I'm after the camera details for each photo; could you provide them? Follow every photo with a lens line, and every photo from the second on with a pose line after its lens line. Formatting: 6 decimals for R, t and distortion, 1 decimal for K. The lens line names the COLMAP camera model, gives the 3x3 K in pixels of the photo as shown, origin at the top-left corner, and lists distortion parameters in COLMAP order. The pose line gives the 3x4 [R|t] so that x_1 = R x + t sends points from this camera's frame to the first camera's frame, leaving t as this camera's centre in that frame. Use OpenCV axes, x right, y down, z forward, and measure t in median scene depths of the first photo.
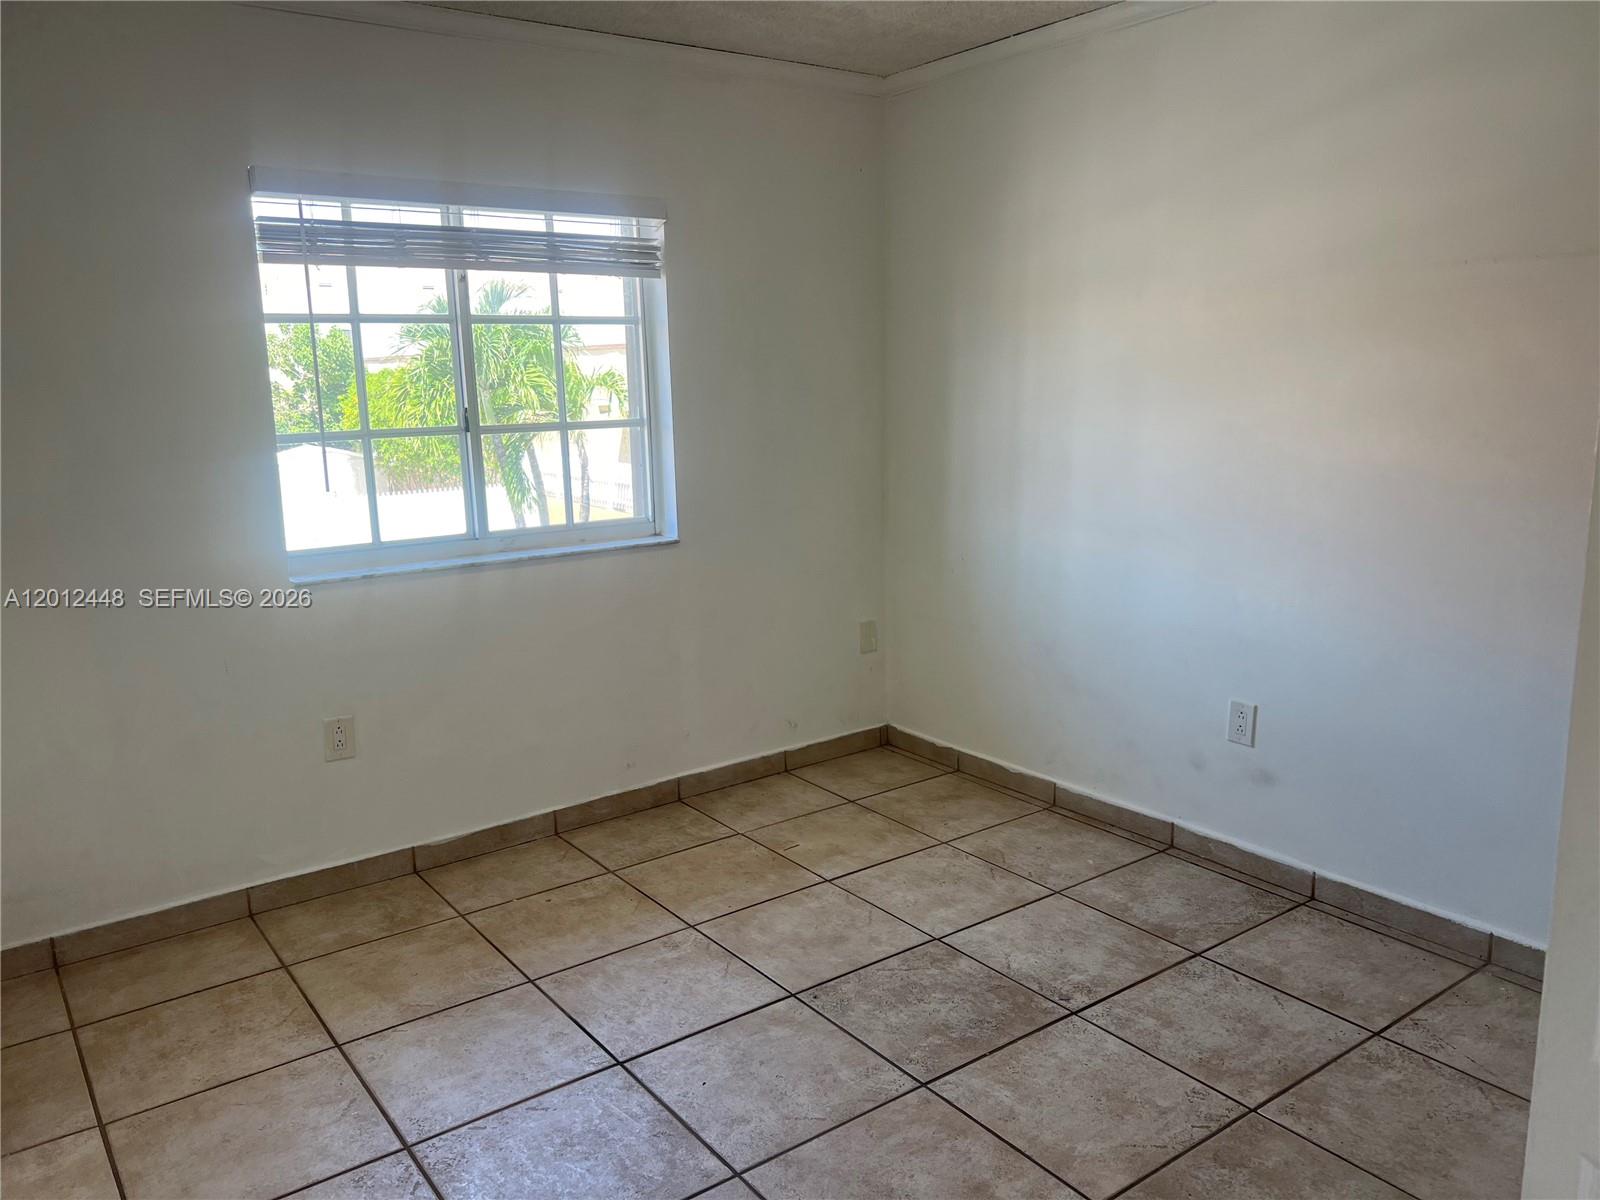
lens RADIAL K [[1216.5, 0, 800.2], [0, 1216.5, 600.7], [0, 0, 1]] dist [0.056901, -0.058852]
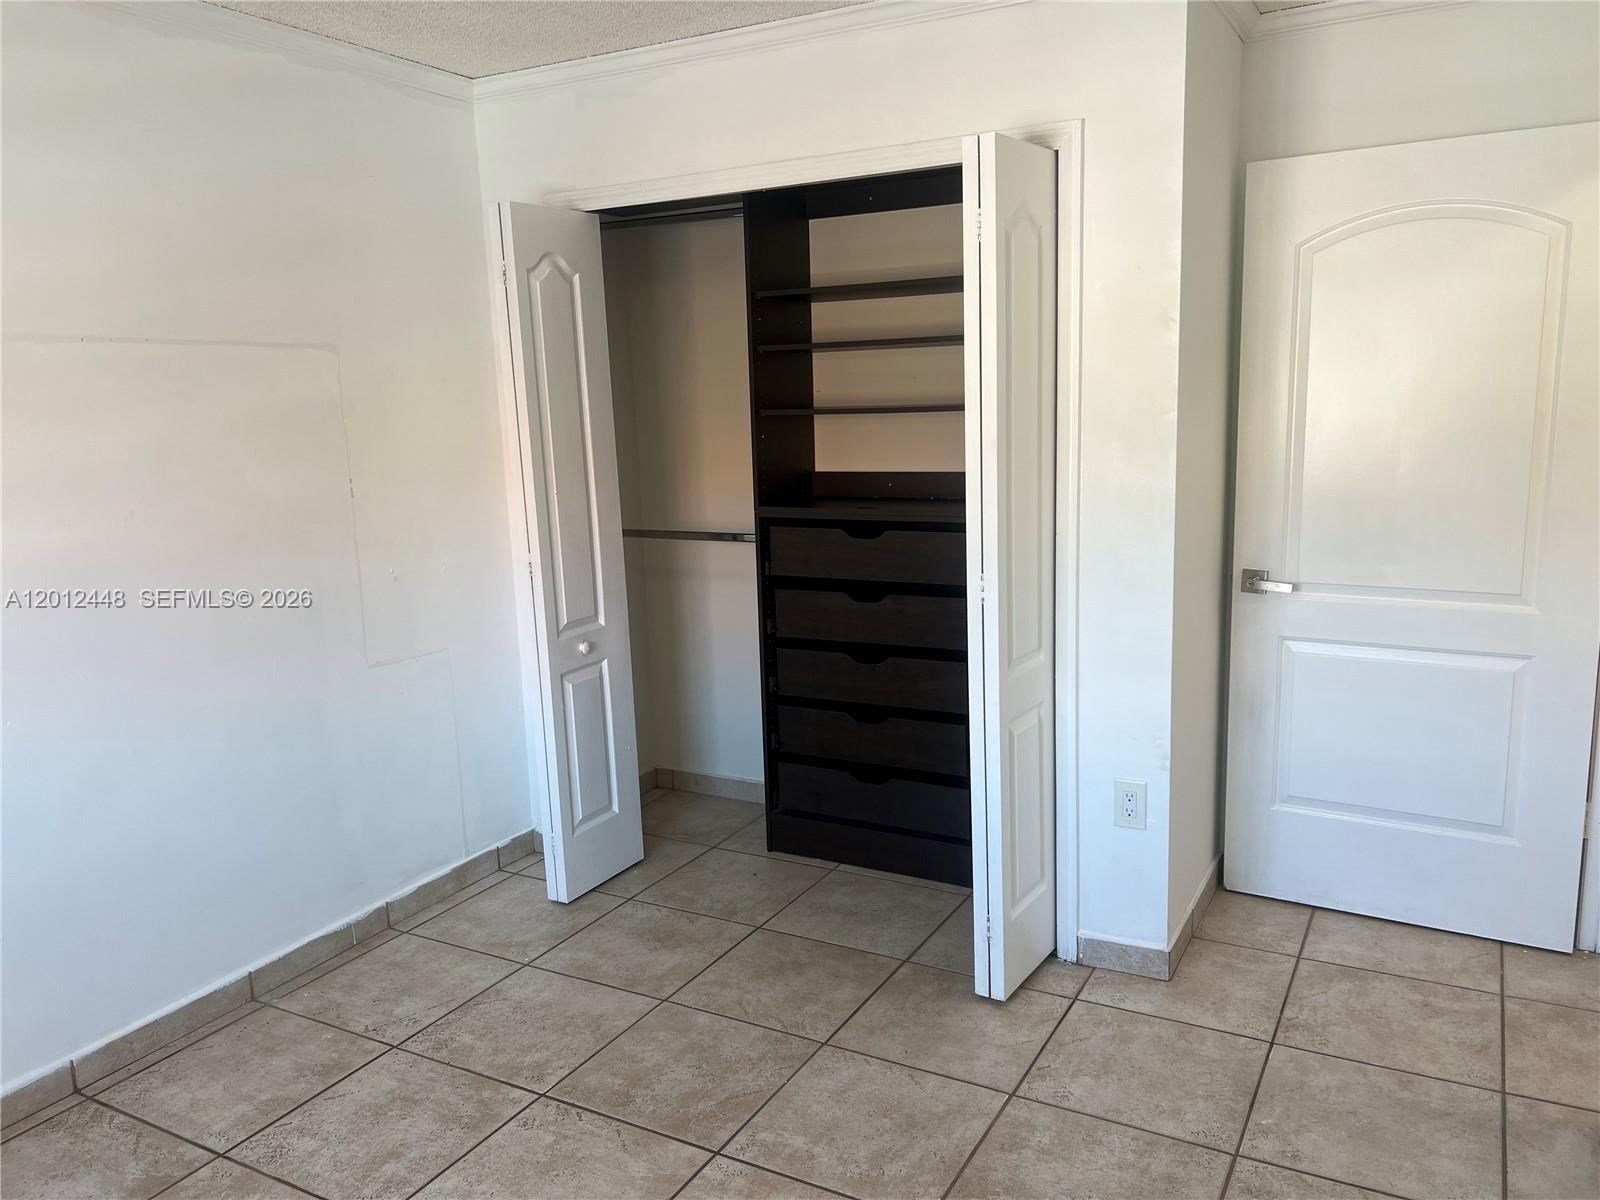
lens RADIAL K [[1216.5, 0, 798.3], [0, 1216.5, 603.0], [0, 0, 1]] dist [0.056901, -0.058852]
pose [[-0.405151, -0.128232, 0.905212, -0.590076], [0.221383, 0.946888, 0.233222, -0.186584], [-0.887041, 0.294888, -0.355245, 0.935372]]
